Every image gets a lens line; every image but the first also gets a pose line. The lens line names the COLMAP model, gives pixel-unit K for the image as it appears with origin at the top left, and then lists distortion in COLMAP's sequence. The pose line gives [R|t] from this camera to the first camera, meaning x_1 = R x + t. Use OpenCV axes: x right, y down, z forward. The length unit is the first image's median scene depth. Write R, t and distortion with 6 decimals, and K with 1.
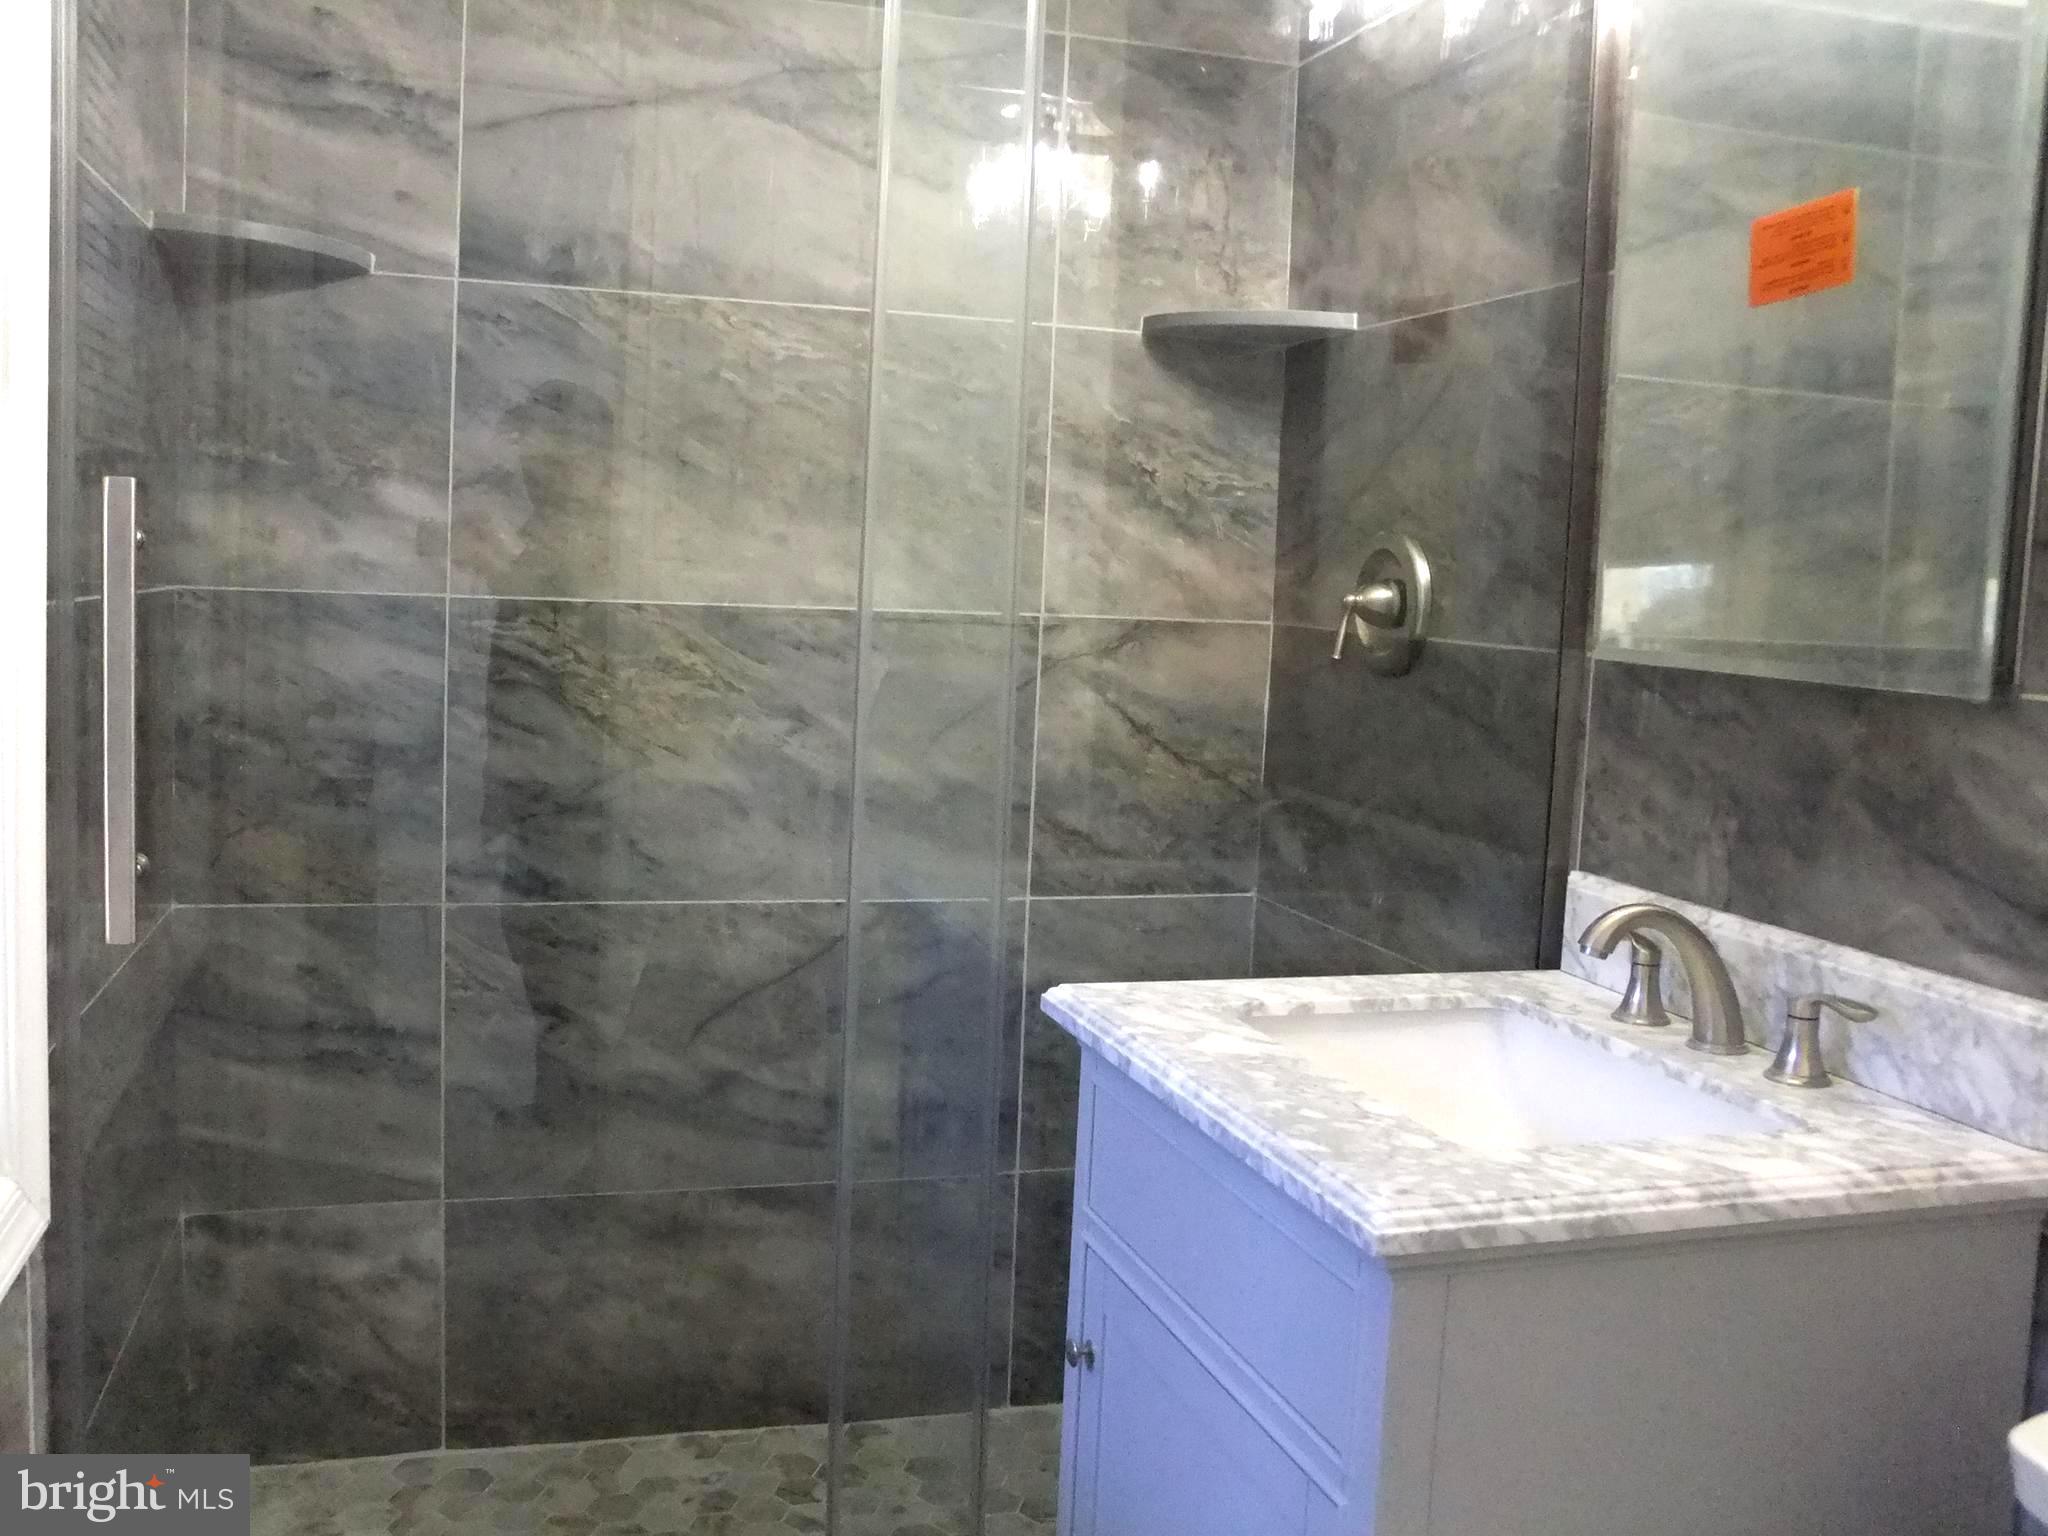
lens RADIAL K [[1853.3, 0, 1028.7], [0, 1853.3, 763.7], [0, 0, 1]] dist [-0.134151, 0.162927]
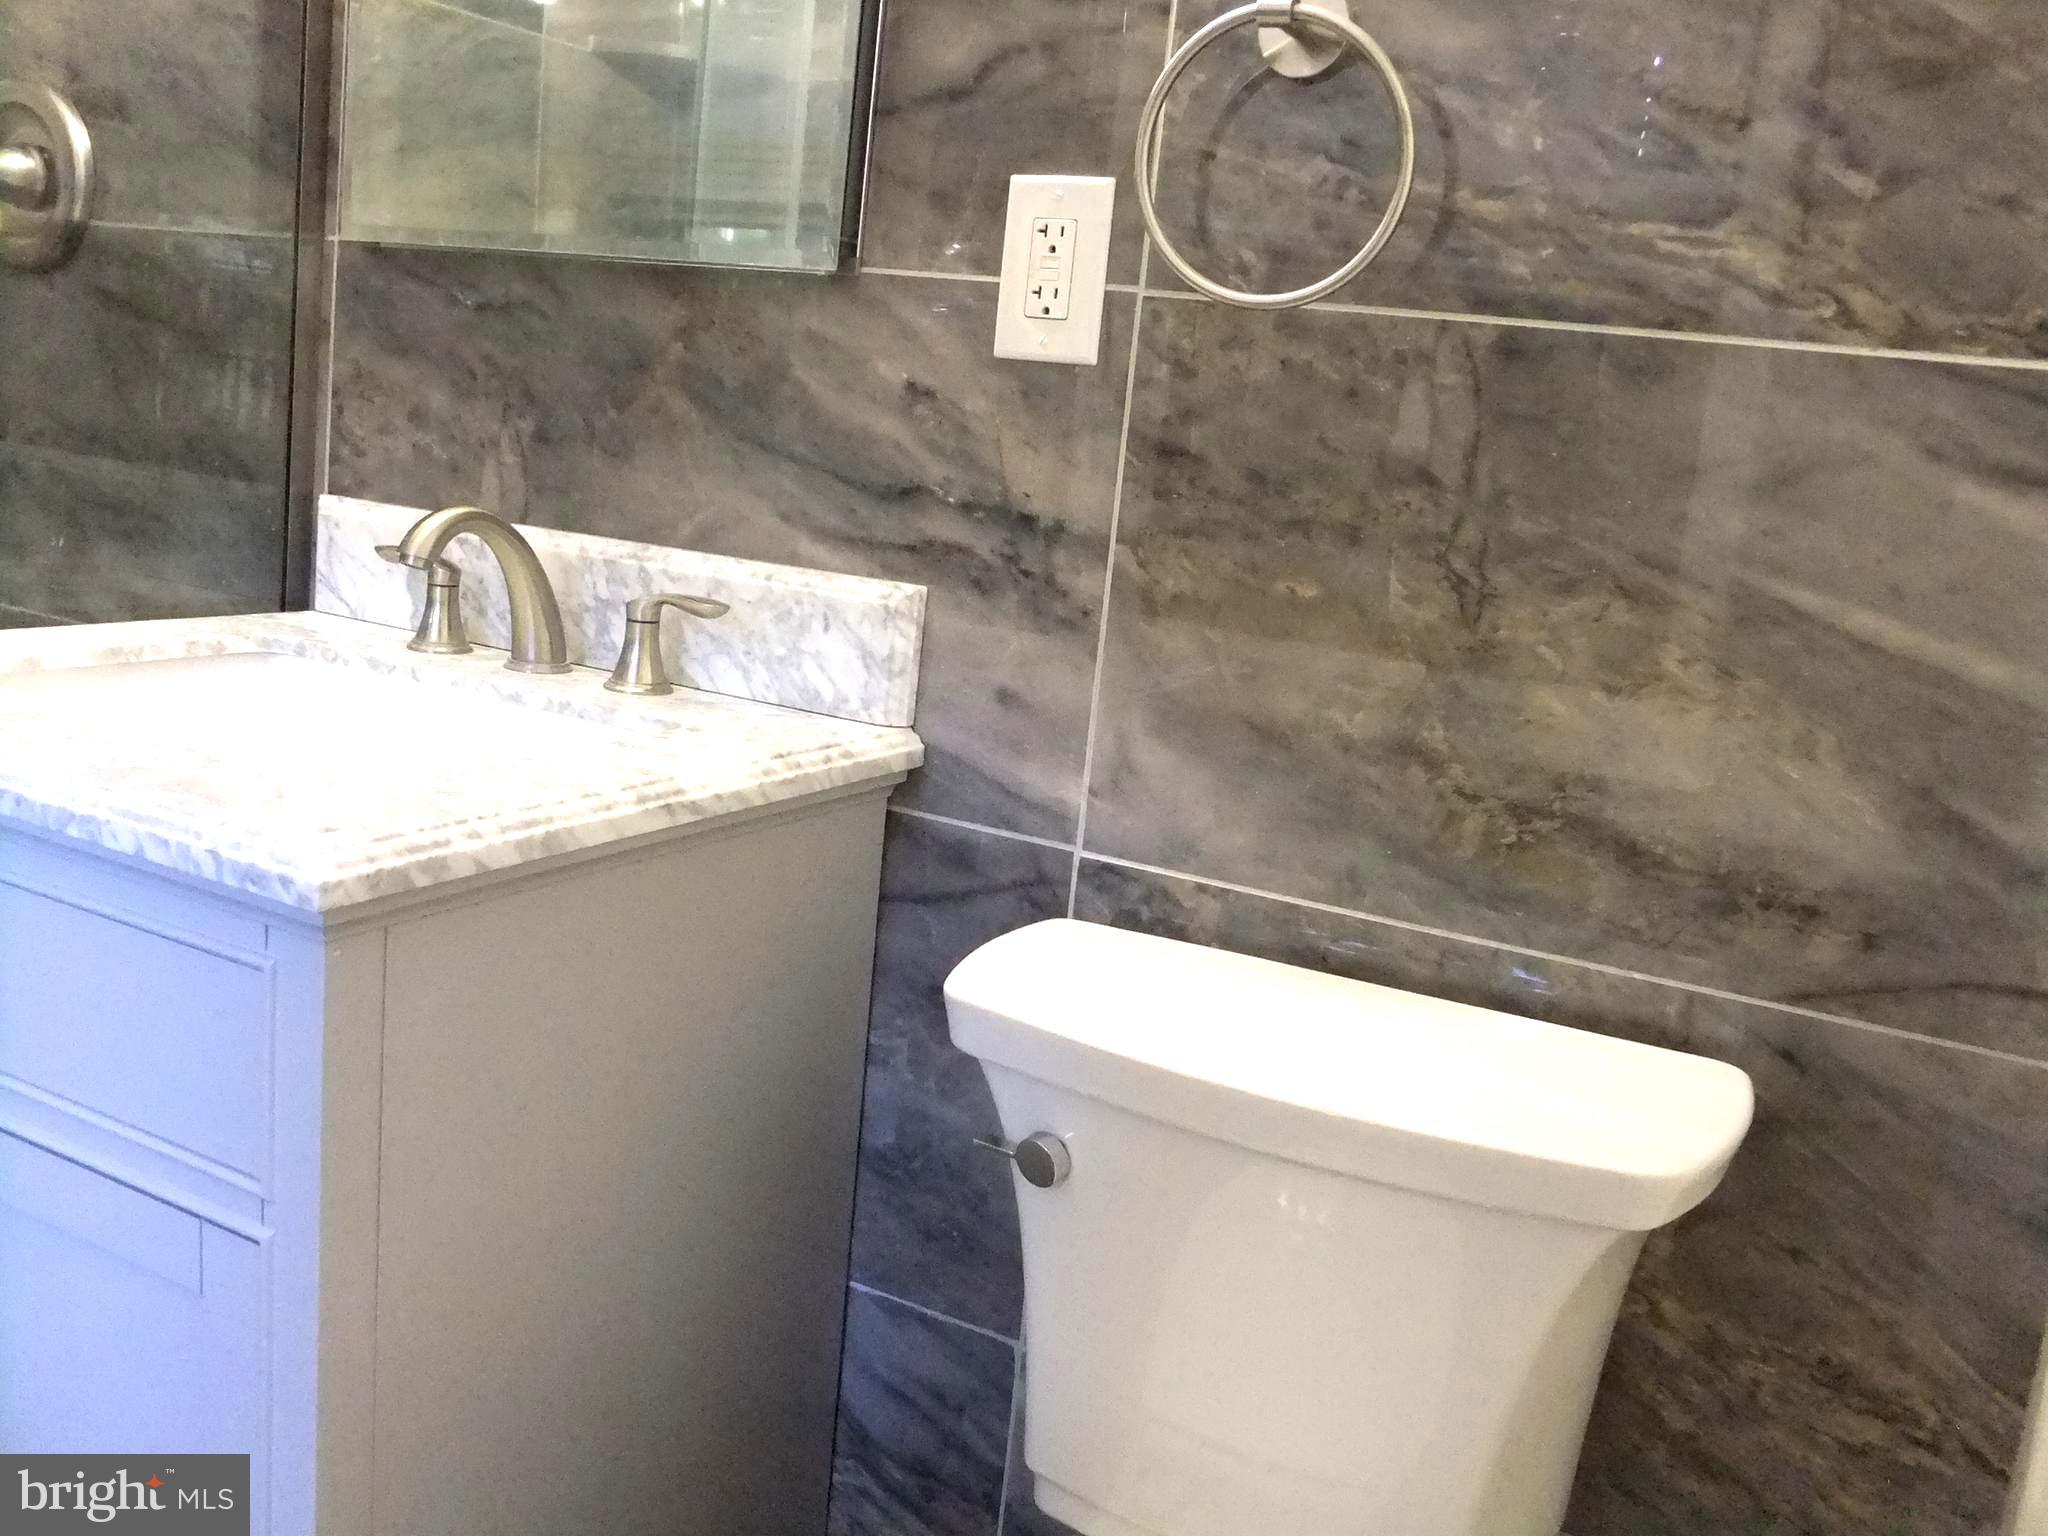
lens RADIAL K [[1853.3, 0, 1024.6], [0, 1853.3, 781.7], [0, 0, 1]] dist [-0.134151, 0.162927]
pose [[0.720060, -0.115593, 0.684216, -0.087902], [0.001040, 0.986206, 0.165518, 0.065261], [-0.693911, -0.118471, 0.710248, 0.185876]]
